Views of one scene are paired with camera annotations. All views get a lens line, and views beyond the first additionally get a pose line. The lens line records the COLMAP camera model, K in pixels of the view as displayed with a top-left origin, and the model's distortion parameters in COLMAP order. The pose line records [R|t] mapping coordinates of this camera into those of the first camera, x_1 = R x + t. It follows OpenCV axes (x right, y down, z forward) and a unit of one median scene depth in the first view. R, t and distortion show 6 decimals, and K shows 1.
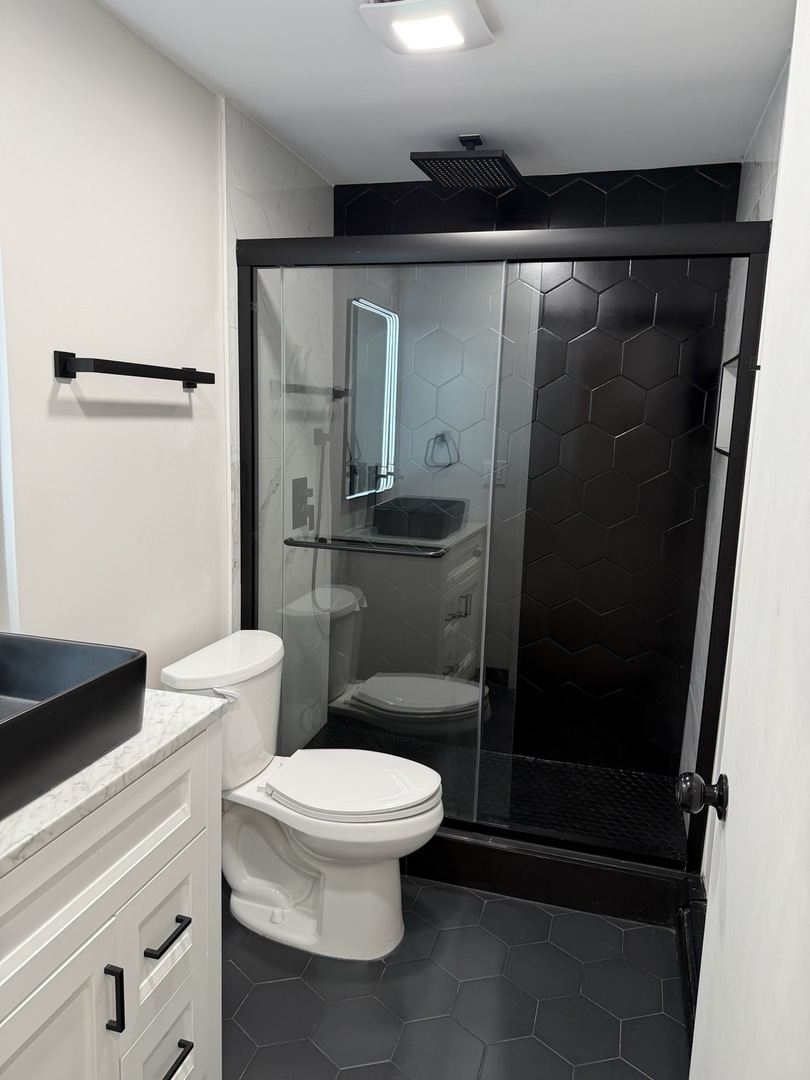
lens RADIAL K [[754.1, 0, 412.8], [0, 754.1, 534.5], [0, 0, 1]] dist [0.103478, -0.179931]
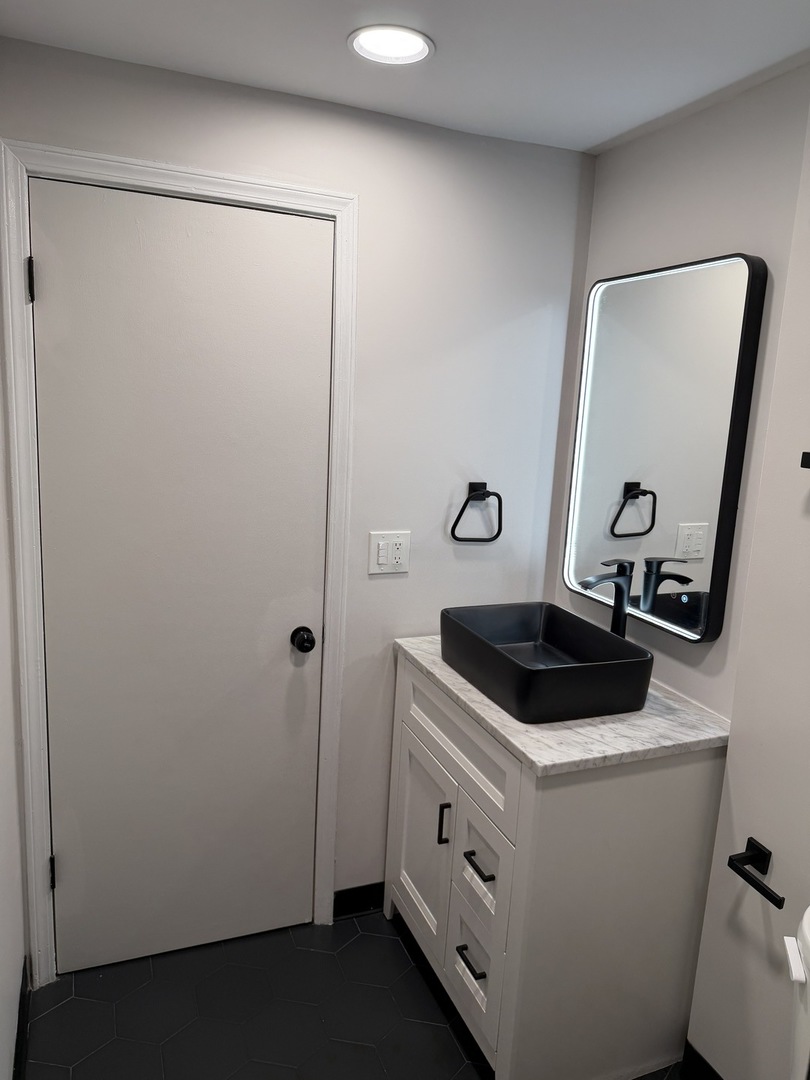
lens RADIAL K [[754.1, 0, 412.8], [0, 754.1, 534.5], [0, 0, 1]] dist [0.103478, -0.179931]
pose [[-0.778346, 0.037252, -0.626730, 0.660386], [-0.180455, 0.942842, 0.280152, -0.423029], [0.601344, 0.331152, -0.727134, 1.883448]]
